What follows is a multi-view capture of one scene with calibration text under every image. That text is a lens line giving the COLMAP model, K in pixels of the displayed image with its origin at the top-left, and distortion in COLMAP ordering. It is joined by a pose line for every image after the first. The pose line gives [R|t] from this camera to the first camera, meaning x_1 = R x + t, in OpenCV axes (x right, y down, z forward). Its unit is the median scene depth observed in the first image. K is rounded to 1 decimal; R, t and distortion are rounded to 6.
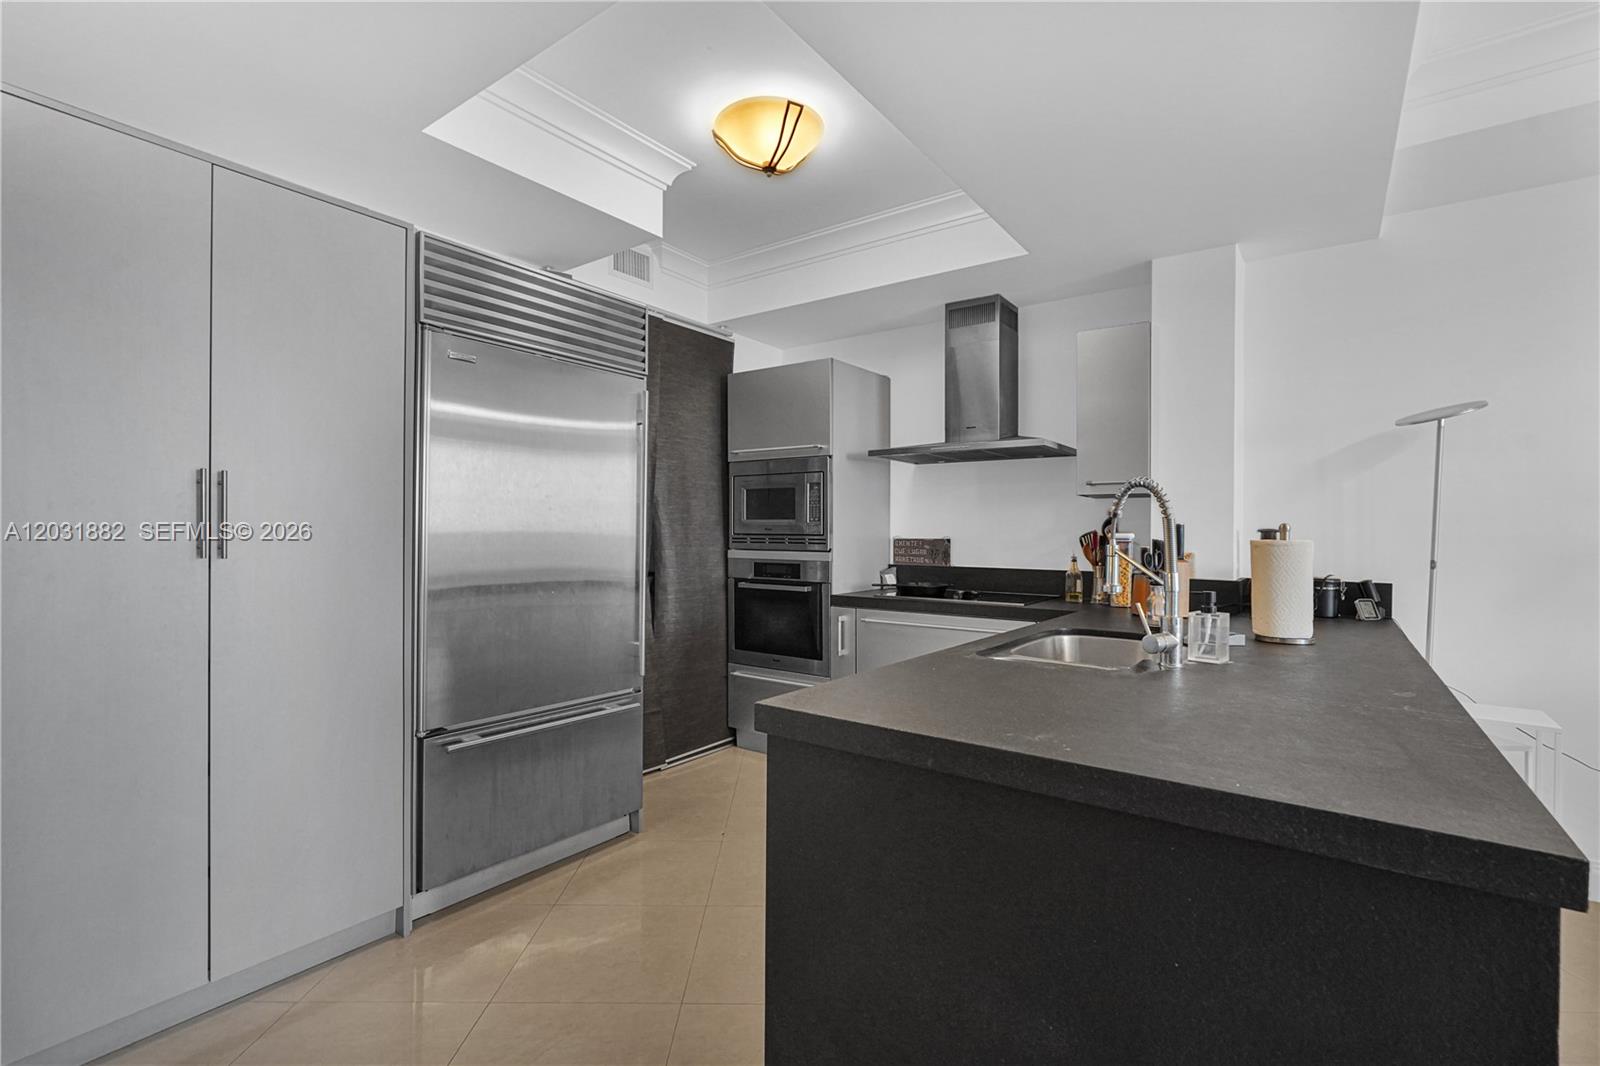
lens RADIAL K [[723.0, 0, 793.4], [0, 723.0, 534.5], [0, 0, 1]] dist [-0.015796, 0.006134]
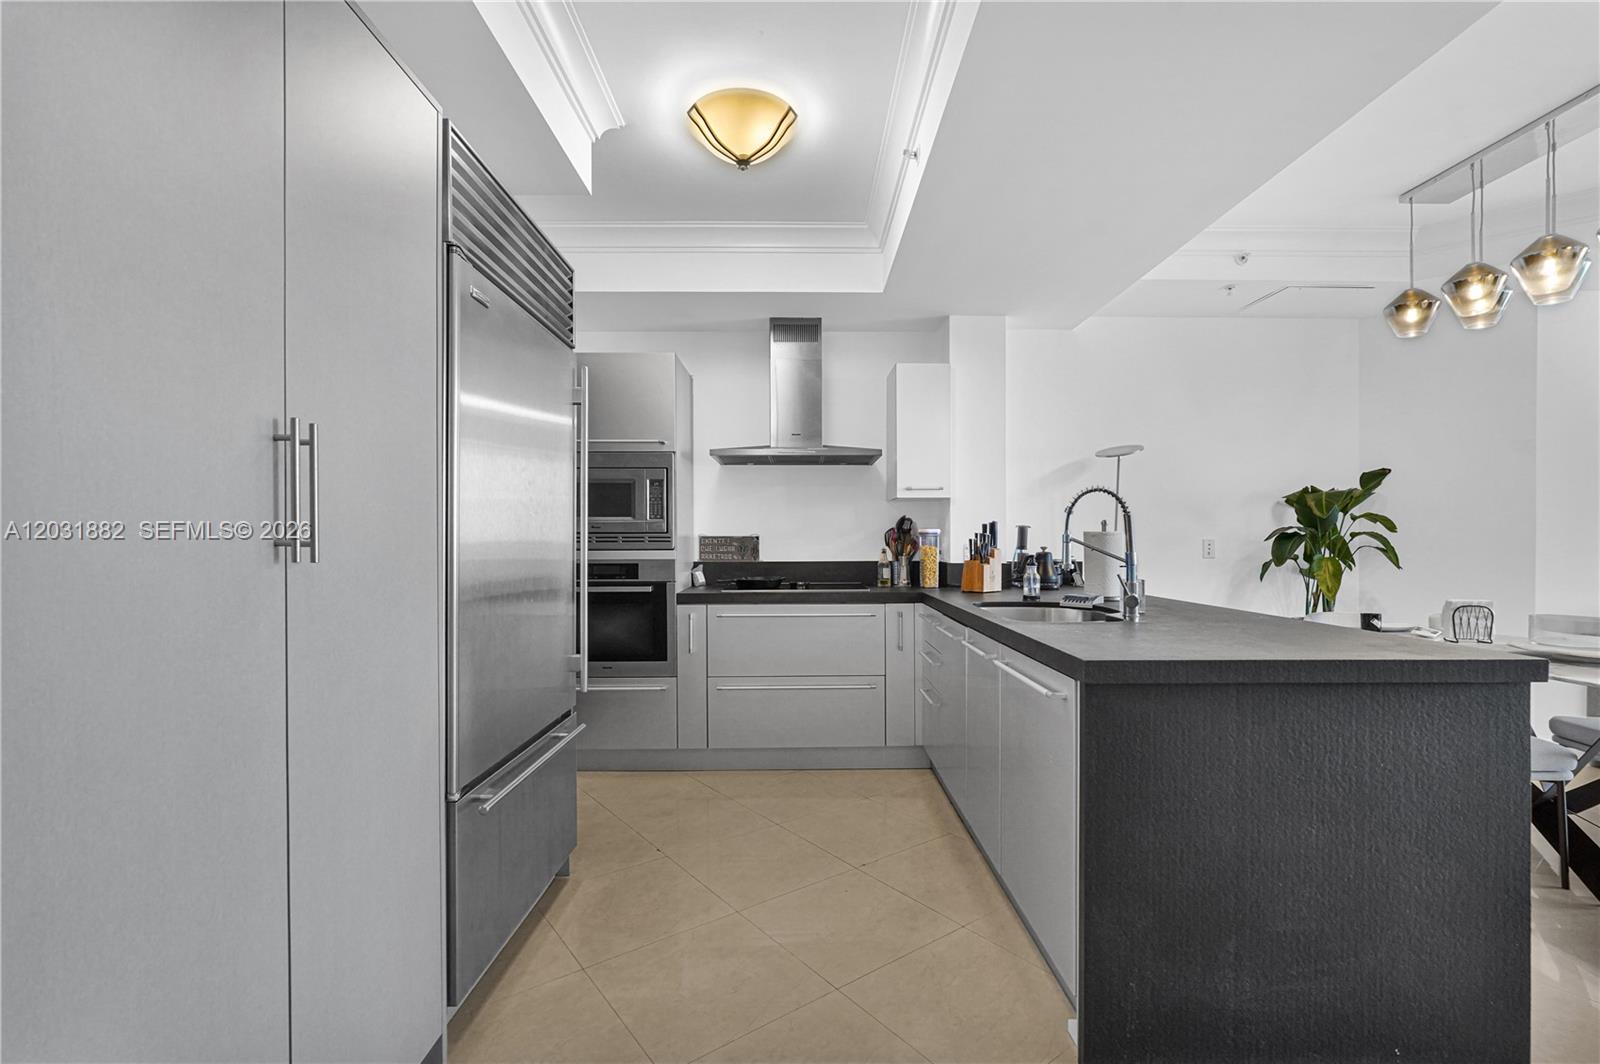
lens RADIAL K [[723.0, 0, 805.0], [0, 723.0, 539.1], [0, 0, 1]] dist [-0.015796, 0.006134]
pose [[0.795436, -0.010068, 0.605955, -0.396561], [0.009013, 0.999948, 0.004784, 0.006435], [-0.605971, 0.001656, 0.795485, 0.108863]]
